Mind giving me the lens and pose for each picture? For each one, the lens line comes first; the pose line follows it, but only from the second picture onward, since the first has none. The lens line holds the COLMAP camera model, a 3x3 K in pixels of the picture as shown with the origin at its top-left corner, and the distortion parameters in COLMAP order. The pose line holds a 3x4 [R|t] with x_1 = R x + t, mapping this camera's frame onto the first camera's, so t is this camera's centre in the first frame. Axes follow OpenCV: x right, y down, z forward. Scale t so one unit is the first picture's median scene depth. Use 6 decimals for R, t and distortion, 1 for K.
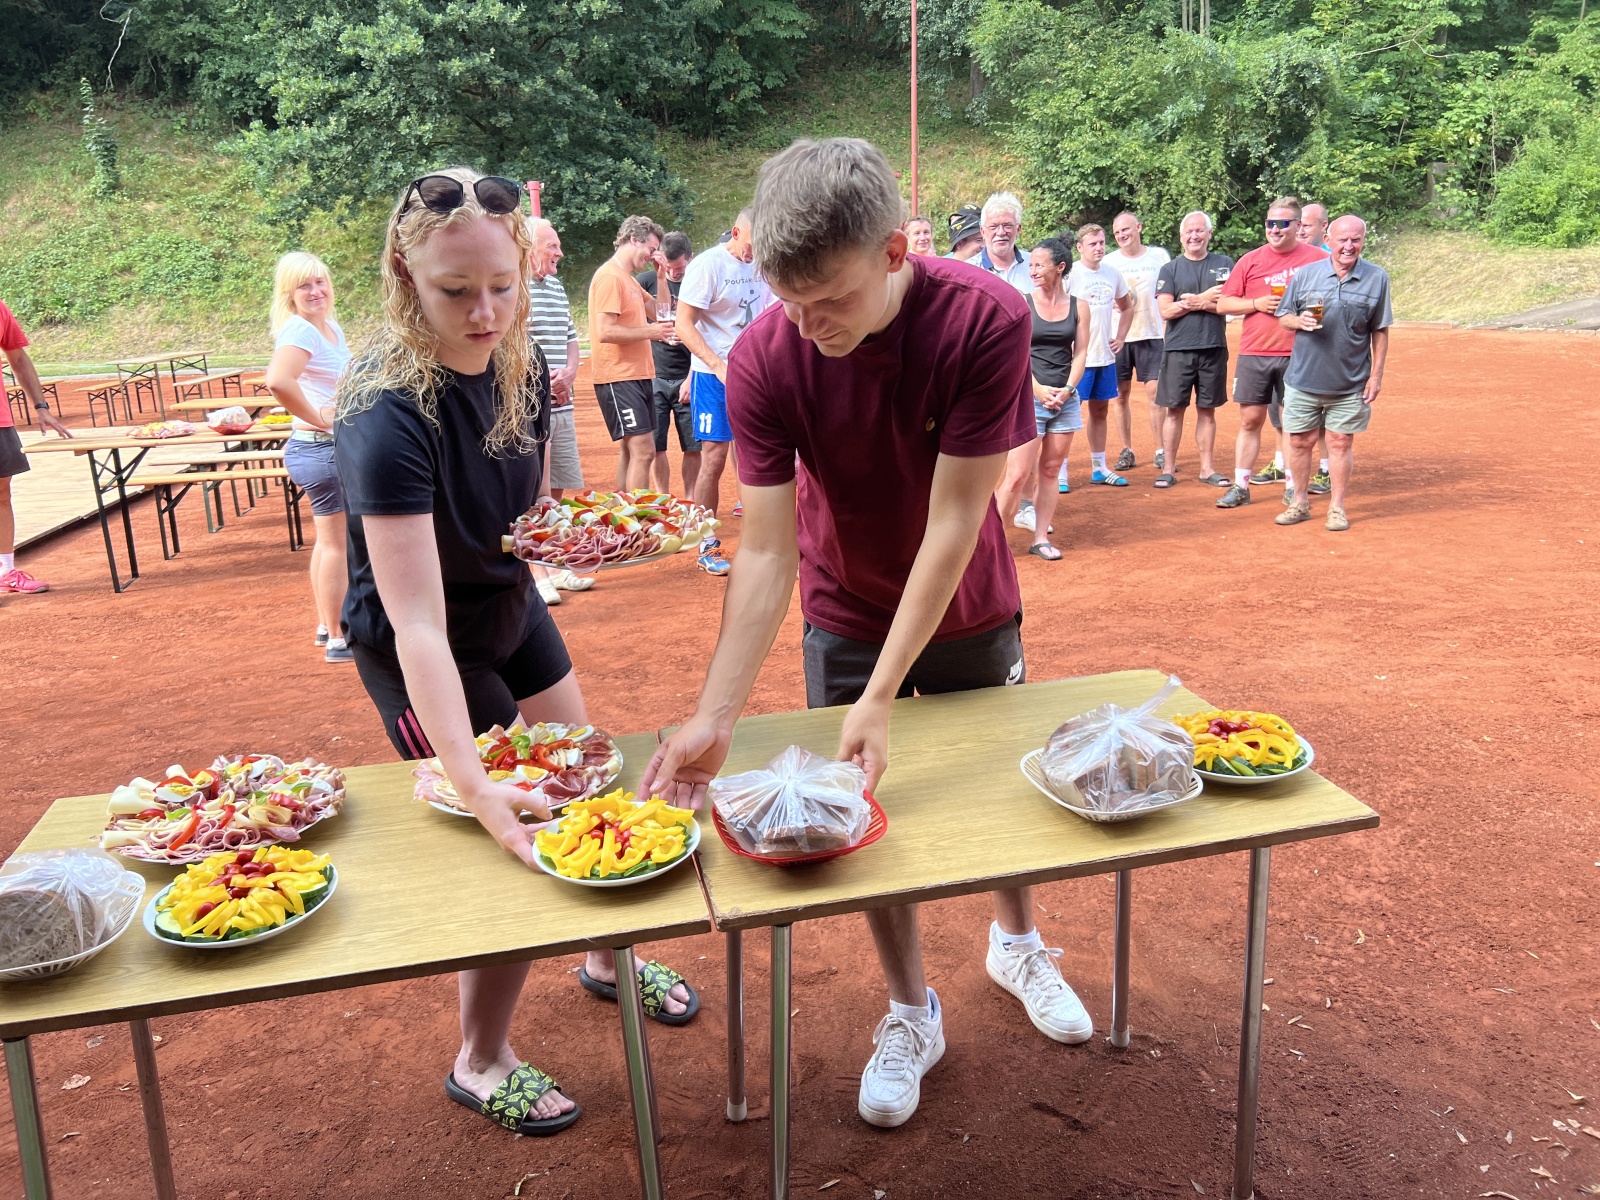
lens RADIAL K [[1205.4, 0, 798.9], [0, 1205.4, 597.1], [0, 0, 1]] dist [0.037403, -0.042537]
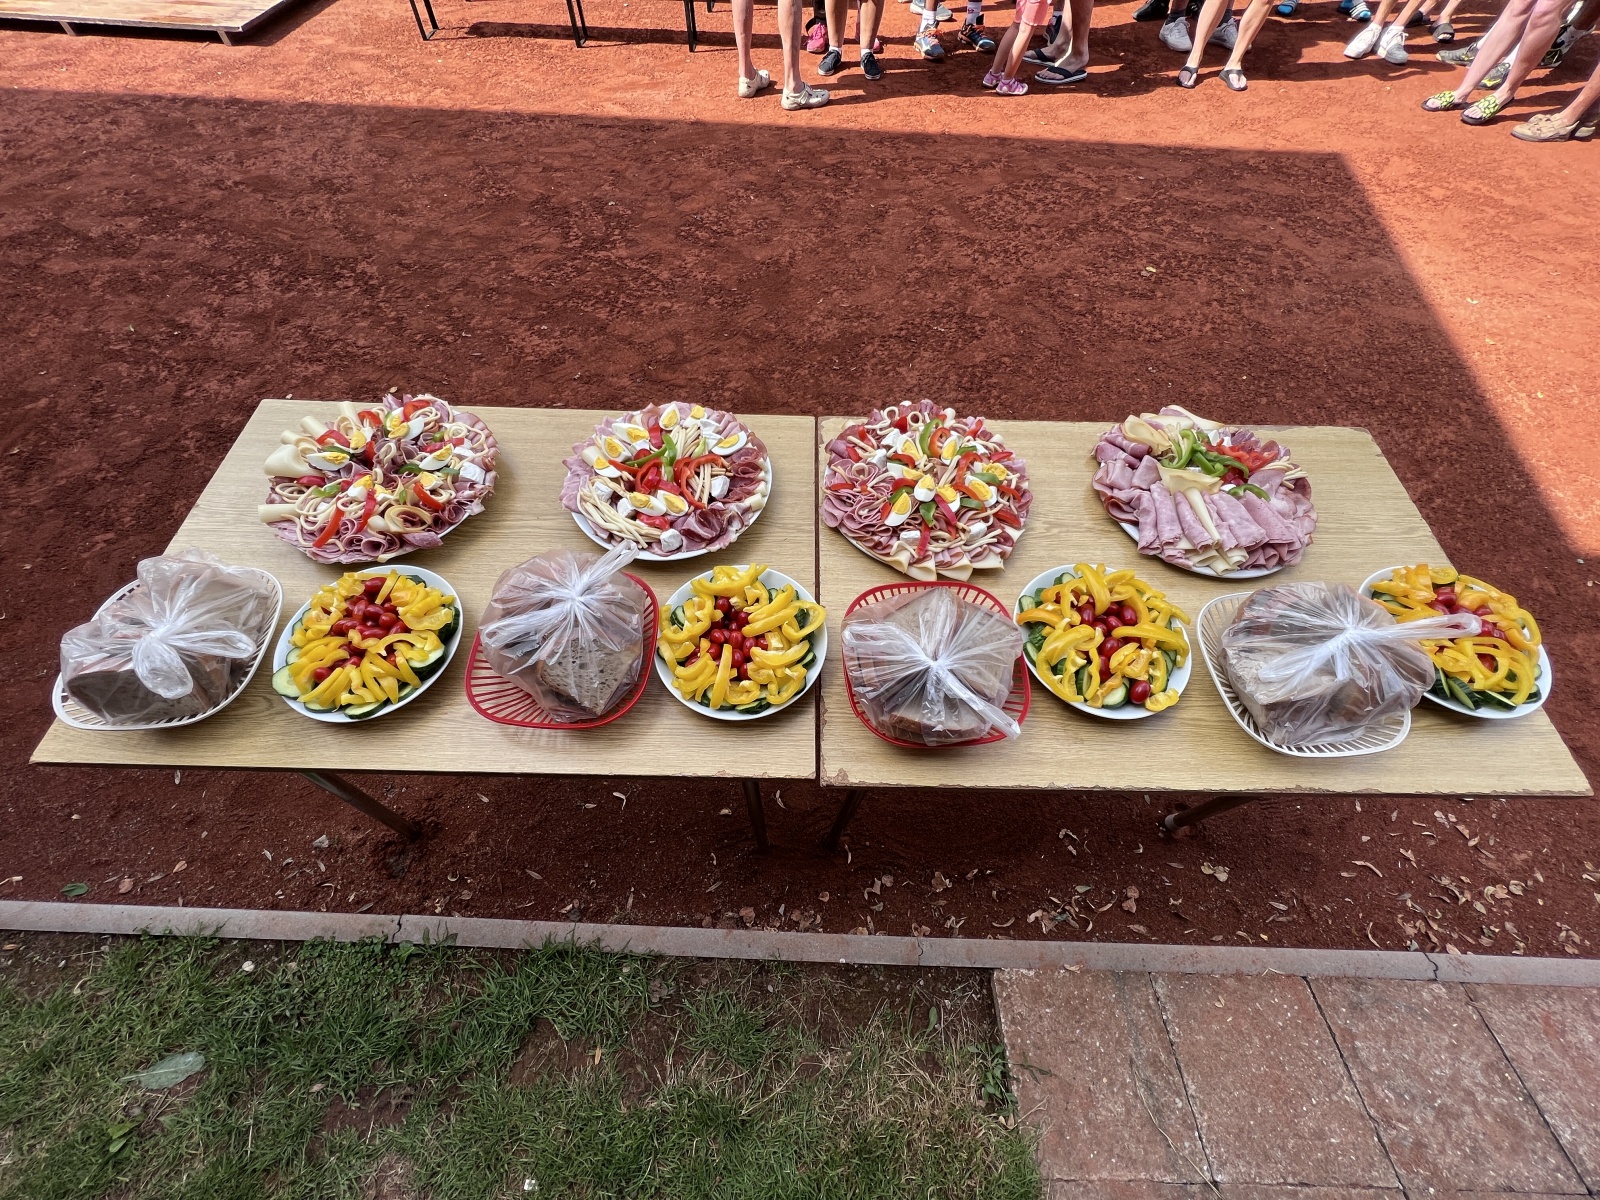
lens RADIAL K [[638.4, 0, 801.1], [0, 638.4, 603.0], [0, 0, 1]] dist [-0.002301, -0.000296]
pose [[0.969608, 0.232451, -0.076329, -0.063620], [-0.120123, 0.724079, 0.679176, -0.148855], [0.213144, -0.649366, 0.729996, 0.588706]]
